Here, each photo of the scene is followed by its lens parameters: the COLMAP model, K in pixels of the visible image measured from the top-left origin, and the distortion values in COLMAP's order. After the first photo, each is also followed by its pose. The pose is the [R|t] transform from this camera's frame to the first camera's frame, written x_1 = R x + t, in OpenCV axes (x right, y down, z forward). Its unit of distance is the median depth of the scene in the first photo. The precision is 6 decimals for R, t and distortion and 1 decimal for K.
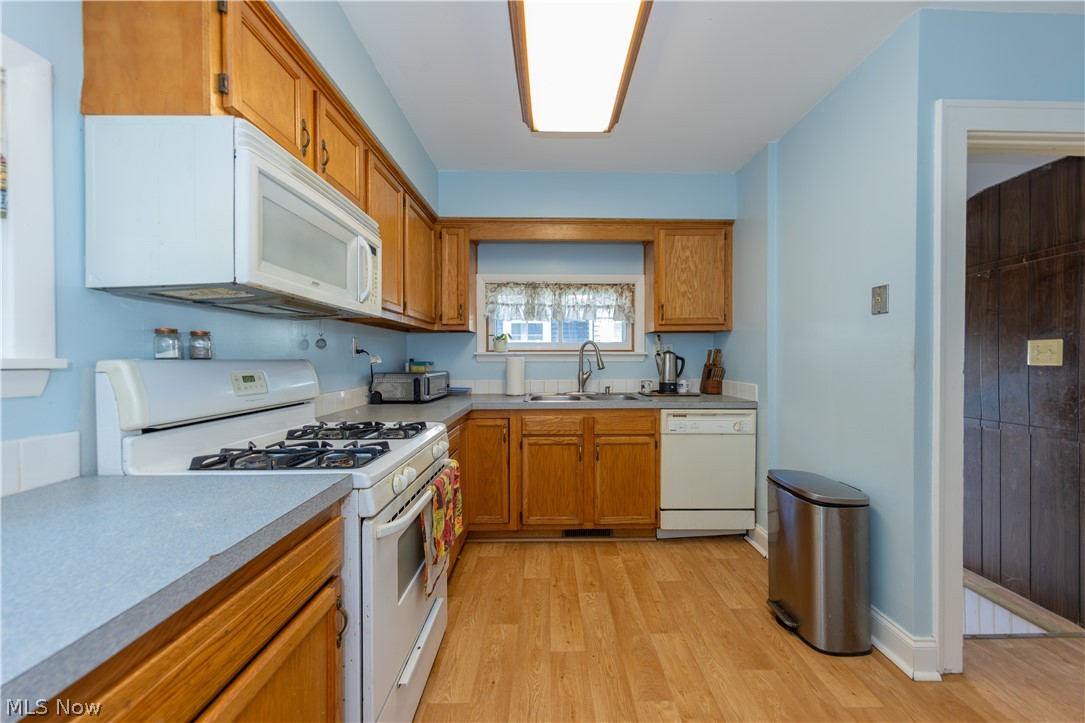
lens RADIAL K [[400.9, 0, 544.8], [0, 400.9, 362.4], [0, 0, 1]] dist [0.010381, -0.000330]
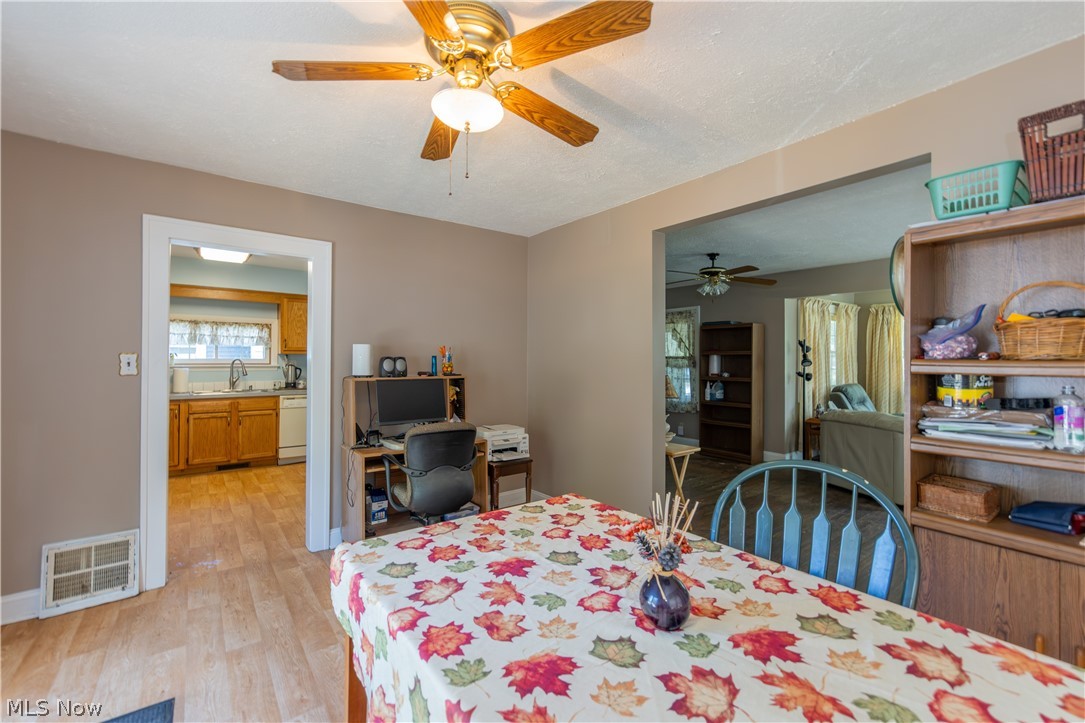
lens RADIAL K [[452.6, 0, 538.6], [0, 452.6, 363.7], [0, 0, 1]] dist [0.001131, 0.000064]
pose [[0.809265, -0.002122, 0.587440, 0.017064], [0.001451, 0.999998, 0.001613, -0.033800], [-0.587442, -0.000453, 0.809266, -1.280134]]
